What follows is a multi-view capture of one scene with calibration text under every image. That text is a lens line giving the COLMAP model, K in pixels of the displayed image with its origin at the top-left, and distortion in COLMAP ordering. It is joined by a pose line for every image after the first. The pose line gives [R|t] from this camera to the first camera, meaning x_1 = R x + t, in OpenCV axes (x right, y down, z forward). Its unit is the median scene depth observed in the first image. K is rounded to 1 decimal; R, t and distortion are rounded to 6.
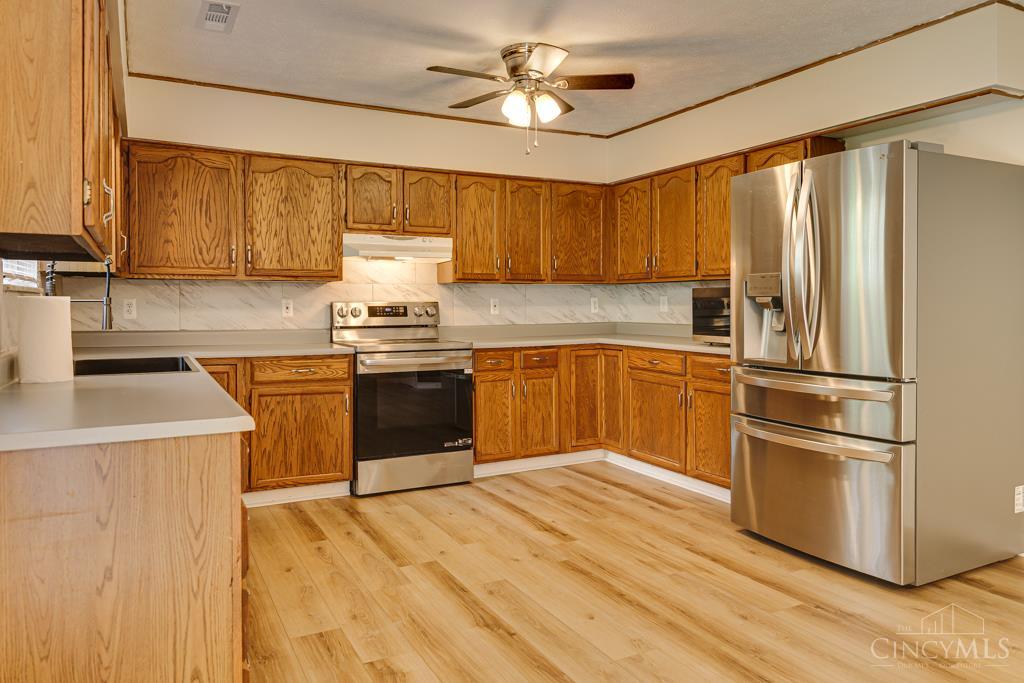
lens RADIAL K [[696.2, 0, 502.0], [0, 696.2, 318.4], [0, 0, 1]] dist [-0.003122, 0.005062]
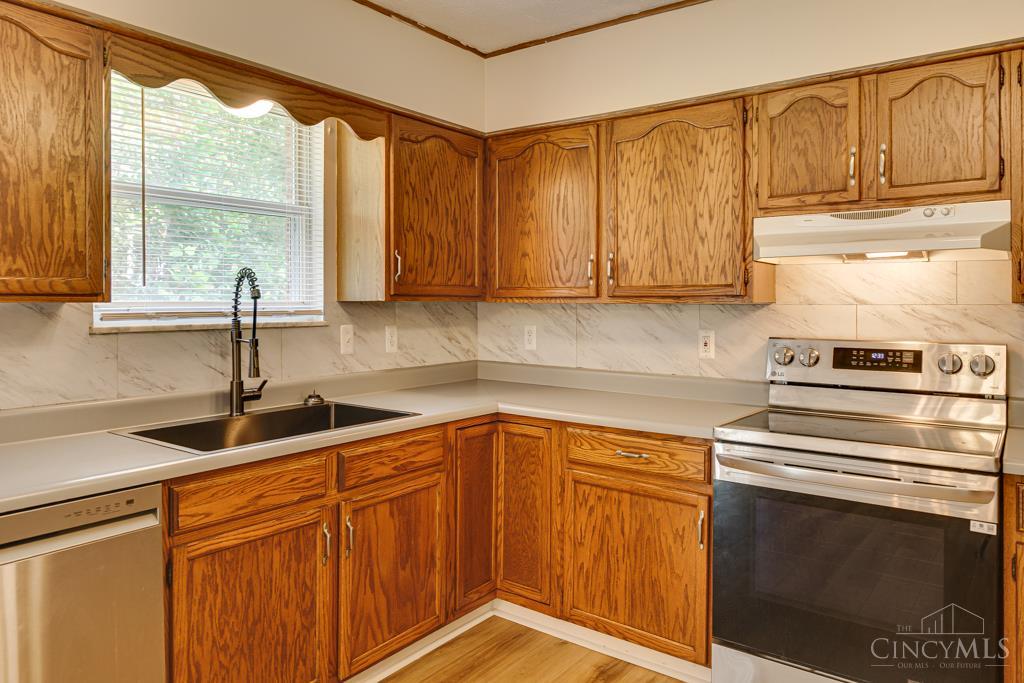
lens RADIAL K [[696.2, 0, 534.3], [0, 696.2, 307.2], [0, 0, 1]] dist [-0.003122, 0.005062]
pose [[0.444878, 0.008484, -0.895551, 0.211571], [-0.020023, 0.999799, -0.000475, -0.049783], [0.895368, 0.018142, 0.444958, 0.632048]]
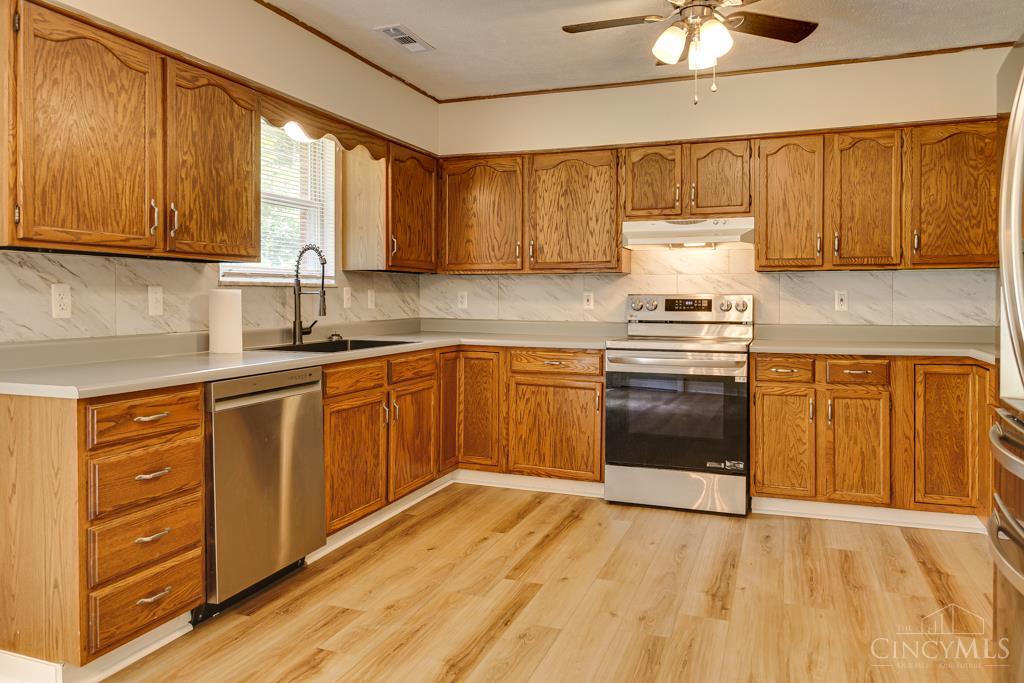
lens RADIAL K [[696.2, 0, 543.5], [0, 696.2, 308.0], [0, 0, 1]] dist [-0.003122, 0.005062]
pose [[0.681049, 0.015035, -0.732084, 0.420422], [-0.018723, 0.999820, 0.003115, -0.006436], [0.731999, 0.011585, 0.681207, 0.297012]]
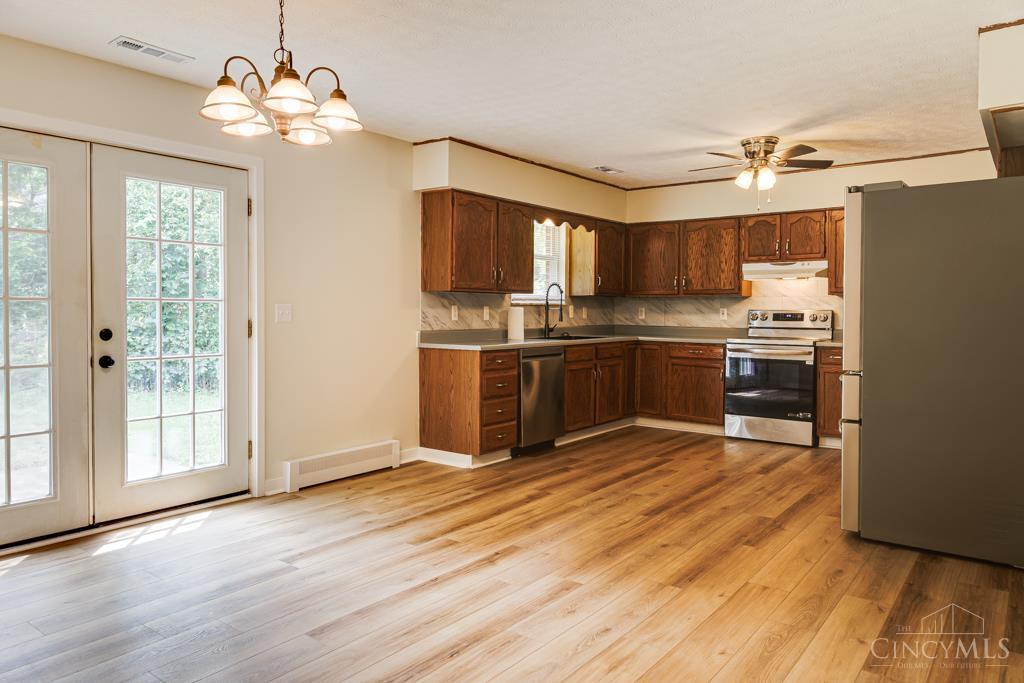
lens RADIAL K [[696.2, 0, 512.5], [0, 696.2, 328.5], [0, 0, 1]] dist [-0.003122, 0.005062]
pose [[0.410630, 0.026960, -0.911404, 0.995228], [-0.023806, 0.999539, 0.018841, -0.000400], [0.911491, 0.013960, 0.411082, -0.063083]]
